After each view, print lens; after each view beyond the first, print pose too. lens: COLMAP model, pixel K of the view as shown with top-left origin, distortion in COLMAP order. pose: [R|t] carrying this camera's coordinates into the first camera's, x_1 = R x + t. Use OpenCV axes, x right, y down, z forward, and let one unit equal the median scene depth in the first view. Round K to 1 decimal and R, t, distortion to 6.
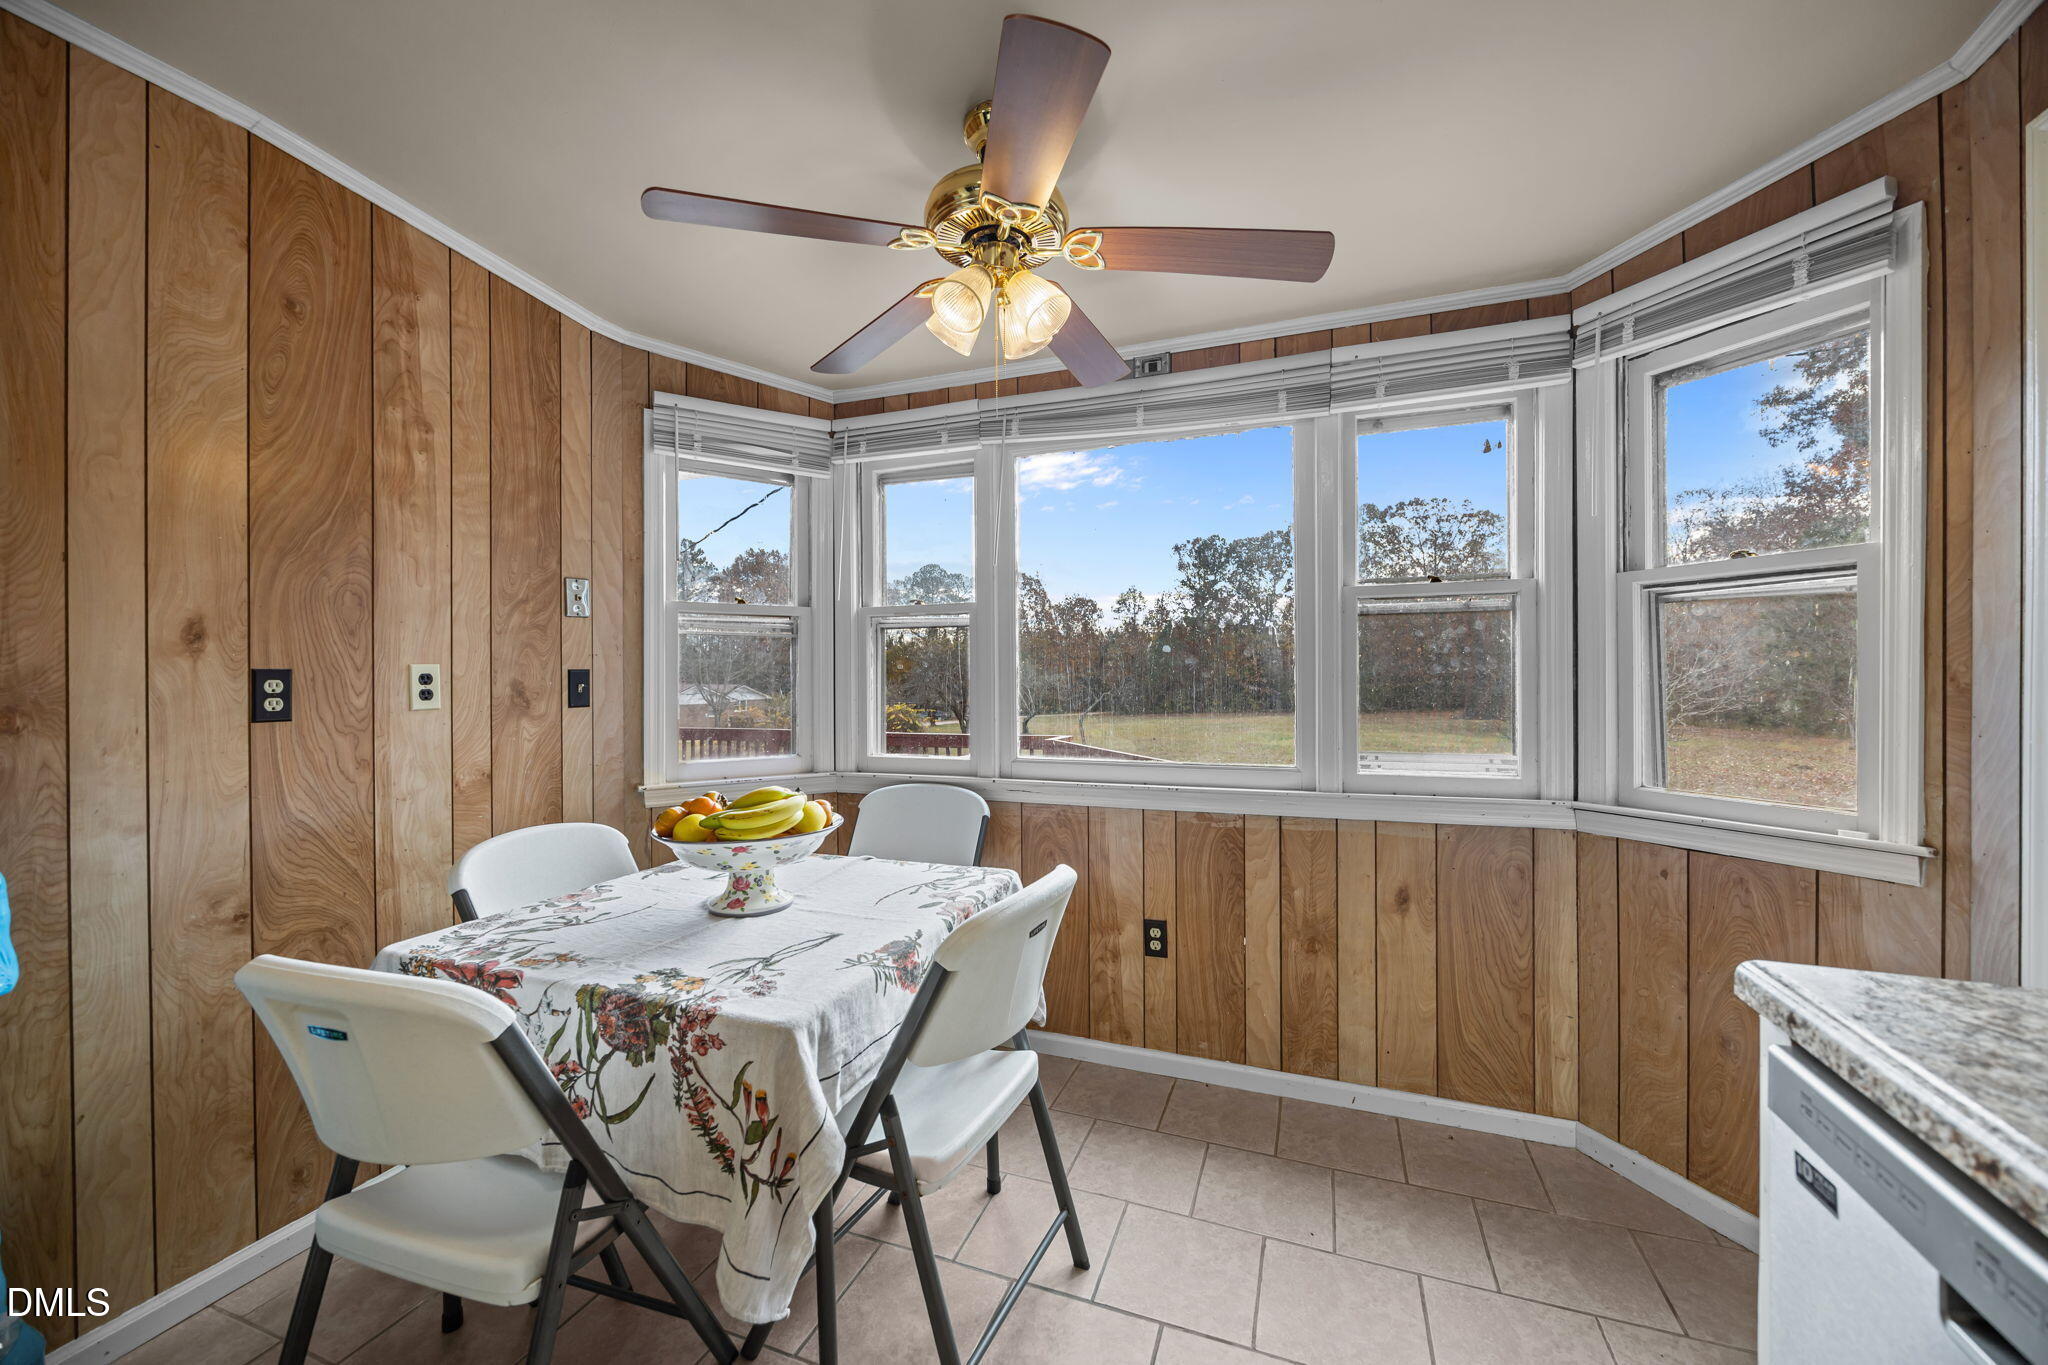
lens RADIAL K [[789.0, 0, 1022.3], [0, 789.0, 678.4], [0, 0, 1]] dist [-0.004625, 0.000652]
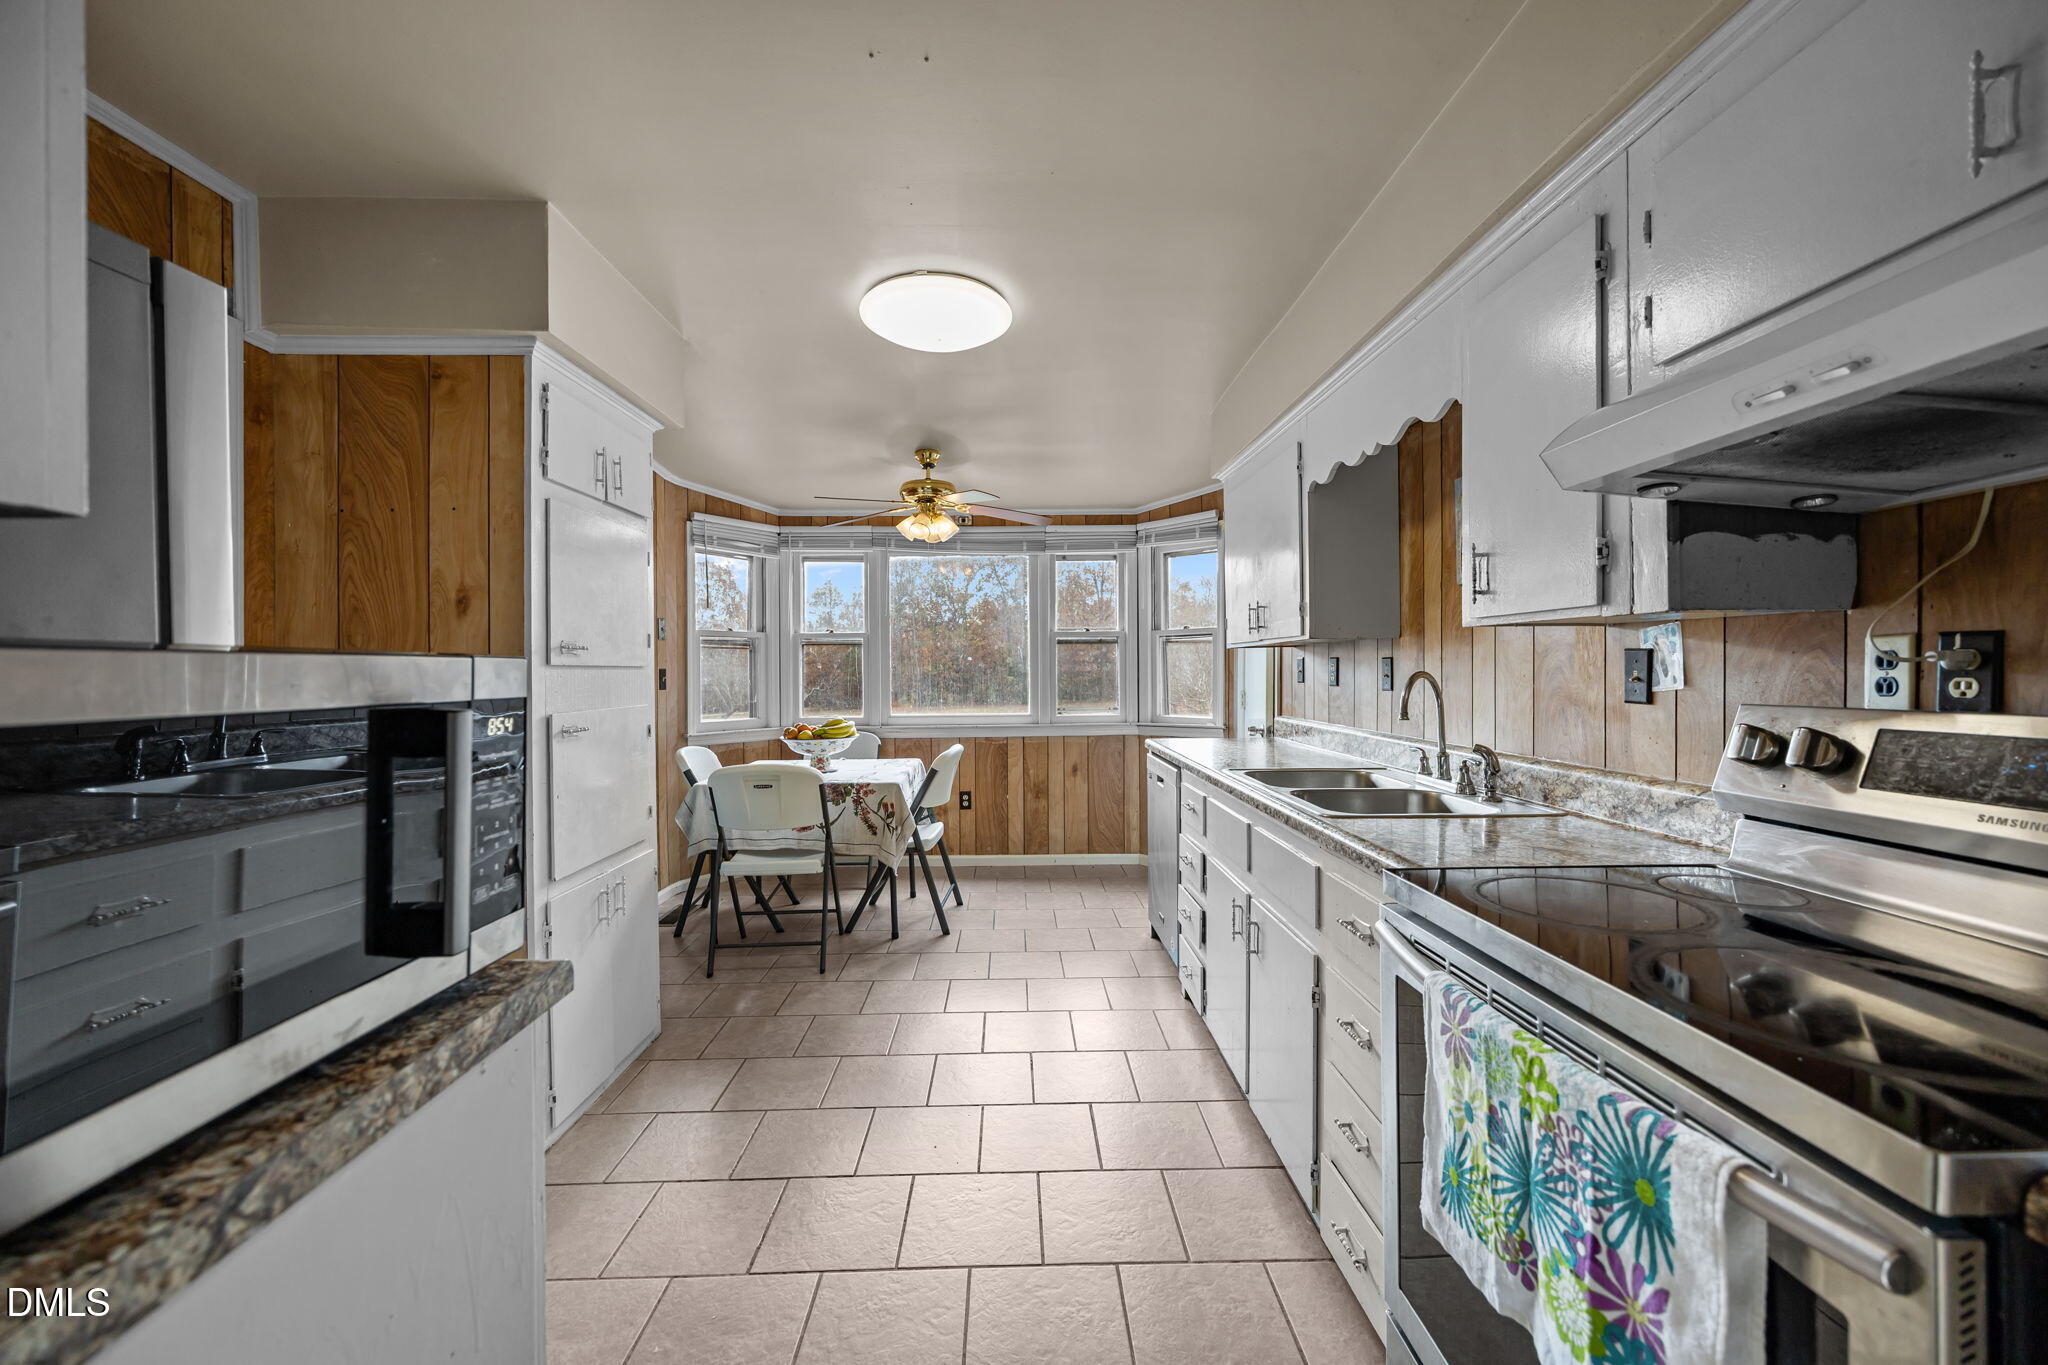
lens RADIAL K [[789.0, 0, 1018.5], [0, 789.0, 676.9], [0, 0, 1]] dist [-0.004625, 0.000652]
pose [[0.930357, -0.003654, 0.366636, -0.486352], [0.002403, 0.999990, 0.003869, 0.001946], [-0.366646, -0.002719, 0.930356, -1.025205]]
